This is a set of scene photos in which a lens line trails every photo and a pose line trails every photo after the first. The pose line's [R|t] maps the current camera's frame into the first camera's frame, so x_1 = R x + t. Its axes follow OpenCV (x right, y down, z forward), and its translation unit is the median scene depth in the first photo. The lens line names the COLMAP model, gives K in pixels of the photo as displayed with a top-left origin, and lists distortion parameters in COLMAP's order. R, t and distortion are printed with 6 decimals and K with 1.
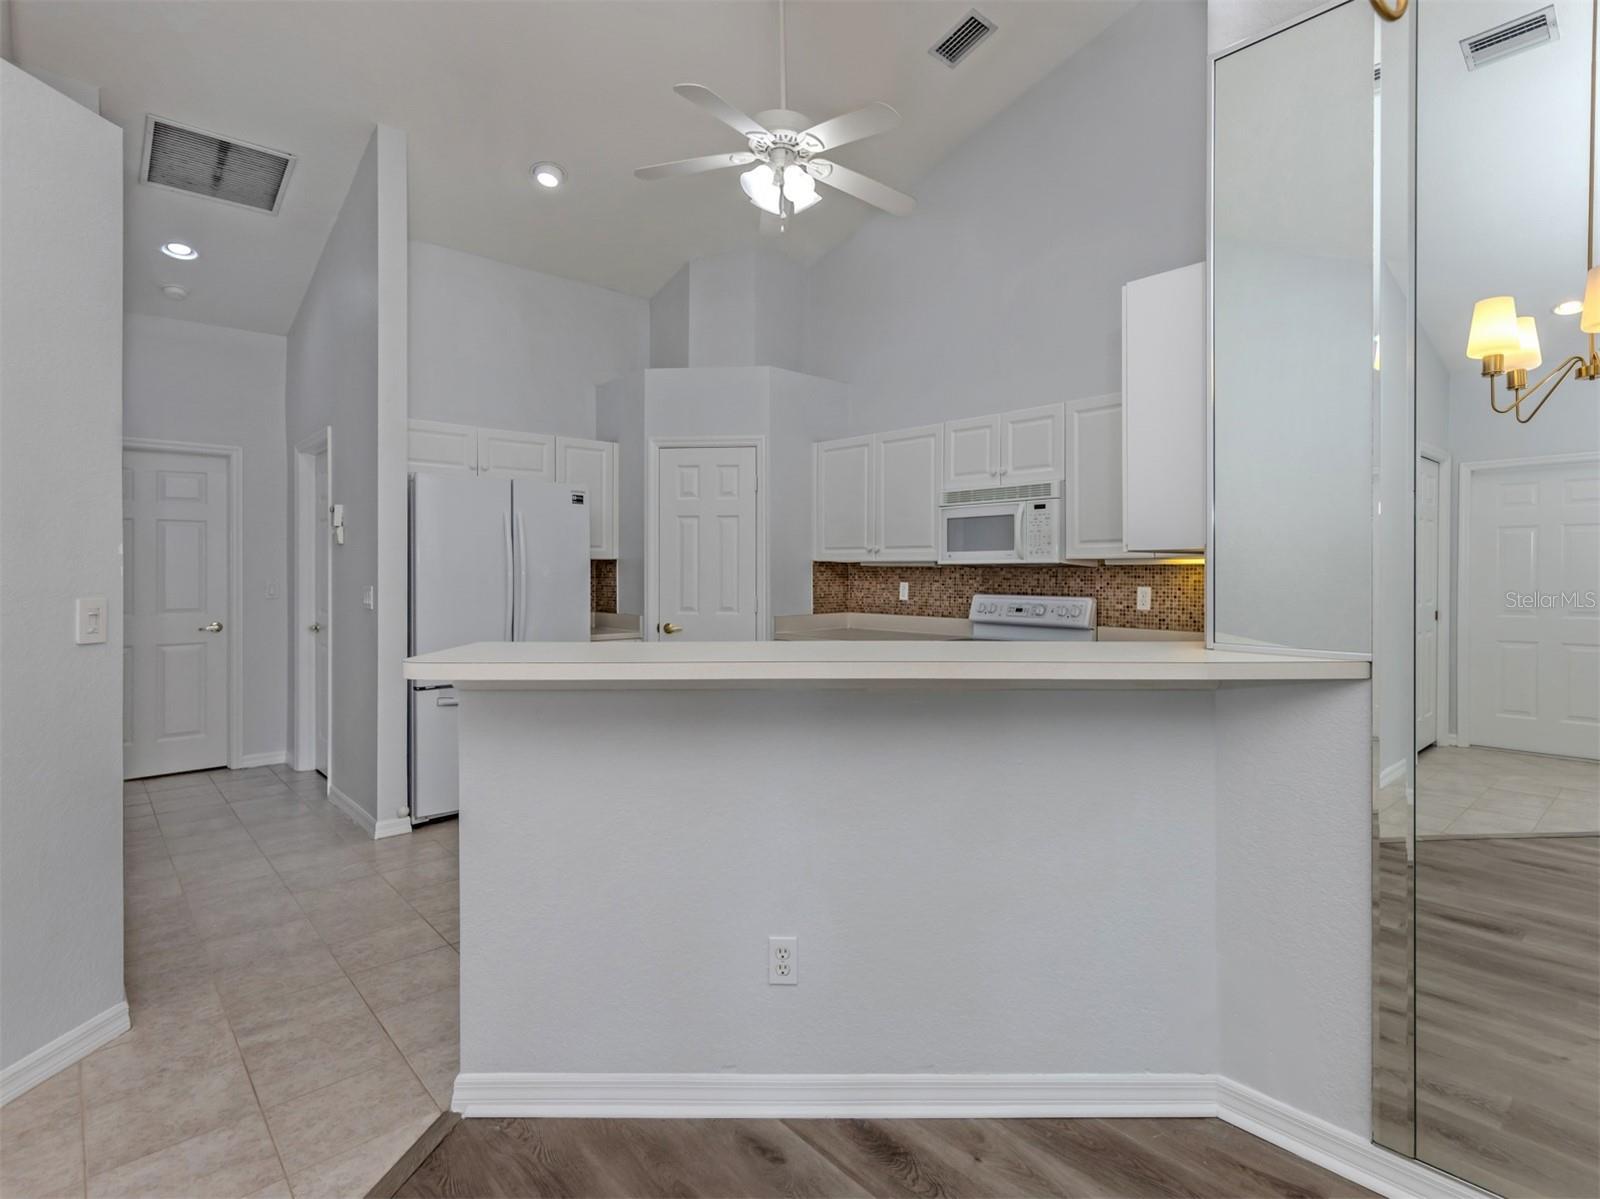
lens RADIAL K [[819.7, 0, 870.4], [0, 819.7, 579.3], [0, 0, 1]] dist [0.003409, 0.000188]
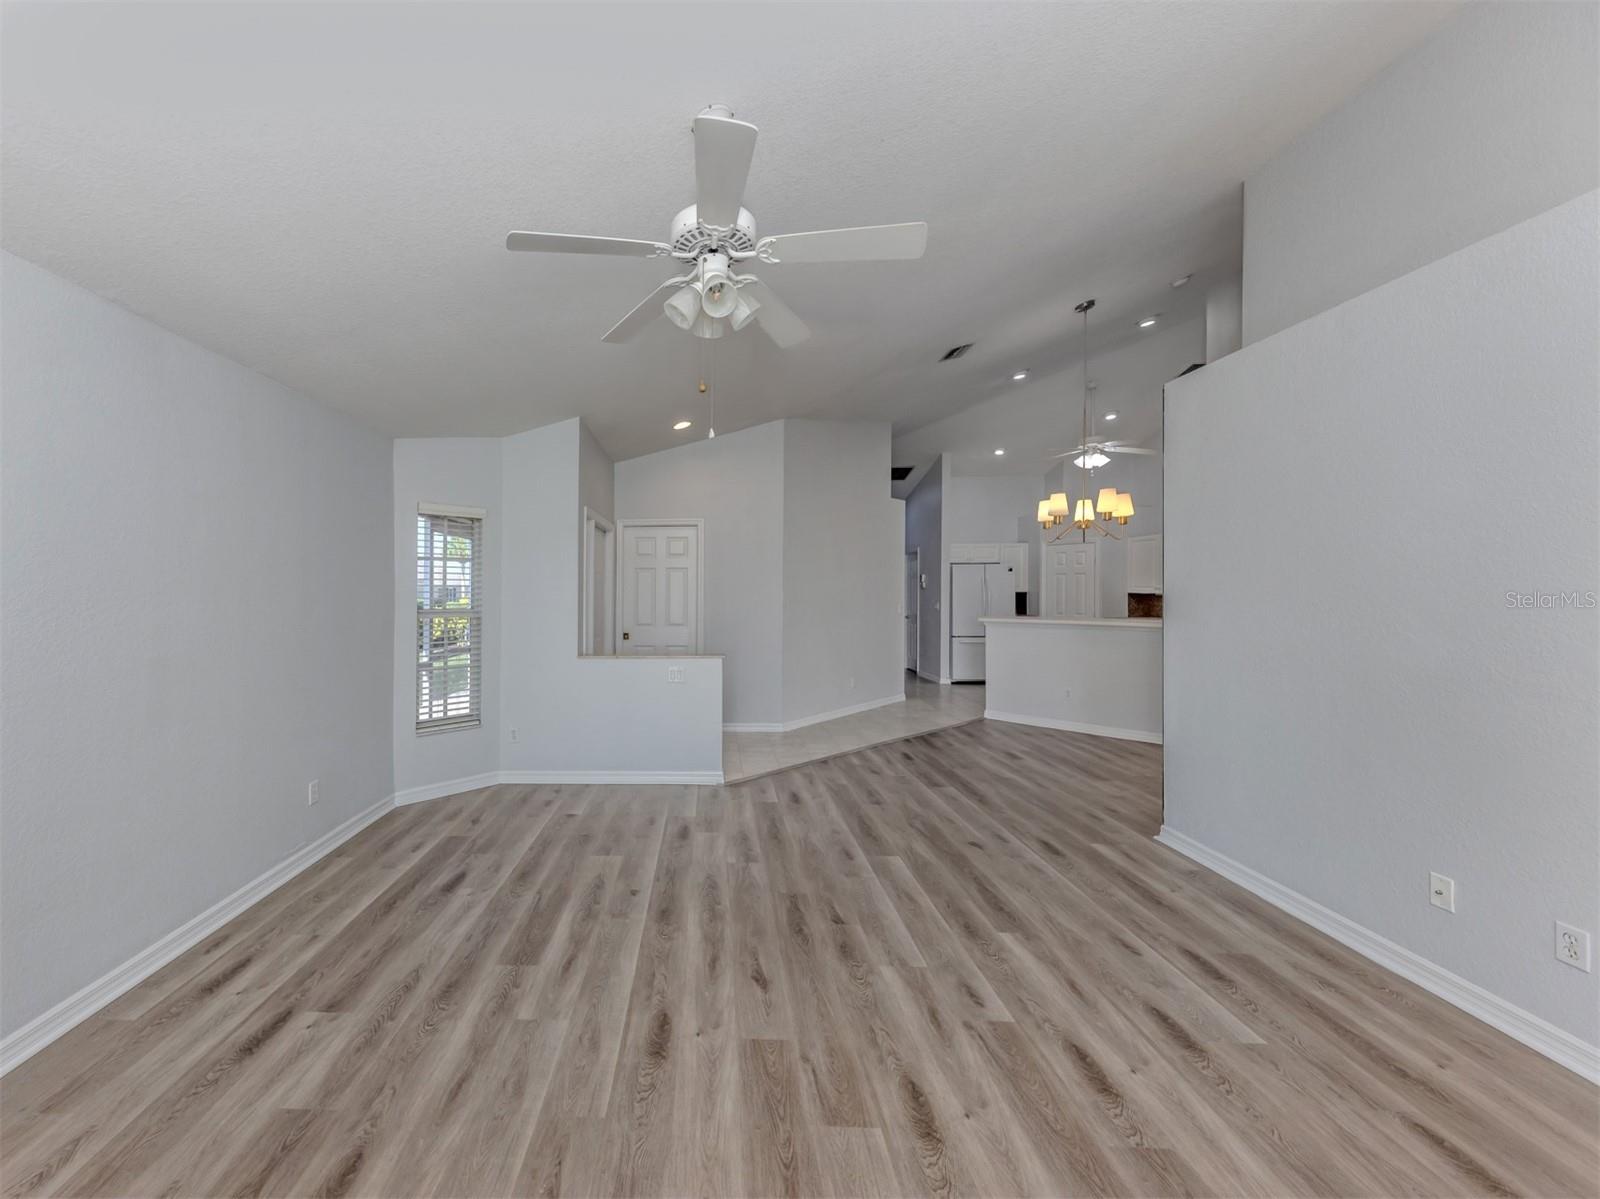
lens RADIAL K [[592.7, 0, 682.3], [0, 592.7, 596.8], [0, 0, 1]] dist [0.008690, -0.001399]
pose [[0.671133, 0.000873, -0.741336, 0.365546], [-0.004537, 0.999985, -0.002930, -0.002612], [0.741323, 0.005330, 0.671127, -1.101653]]
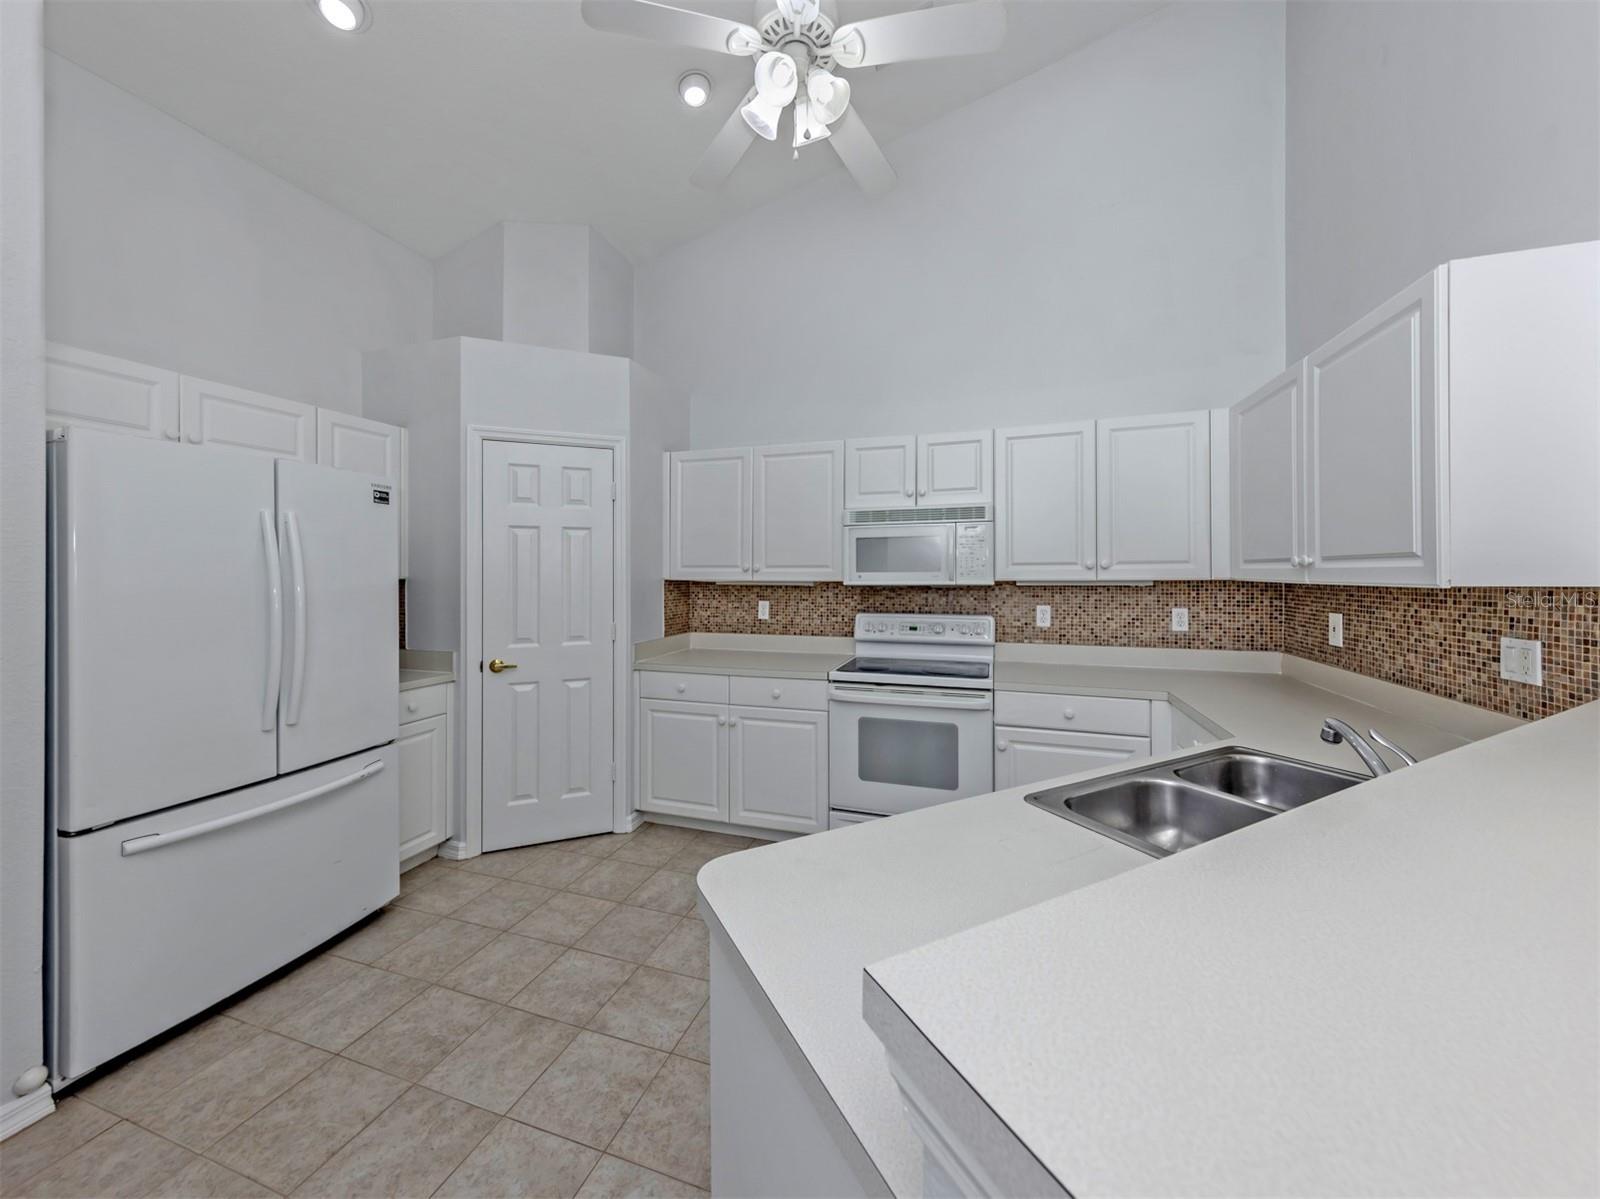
lens RADIAL K [[592.7, 0, 803.2], [0, 592.7, 577.4], [0, 0, 1]] dist [0.008690, -0.001399]
pose [[0.888821, -0.004855, 0.458229, -0.283236], [0.008359, 0.999949, -0.005619, -0.023814], [-0.458179, 0.008824, 0.888816, 0.402588]]
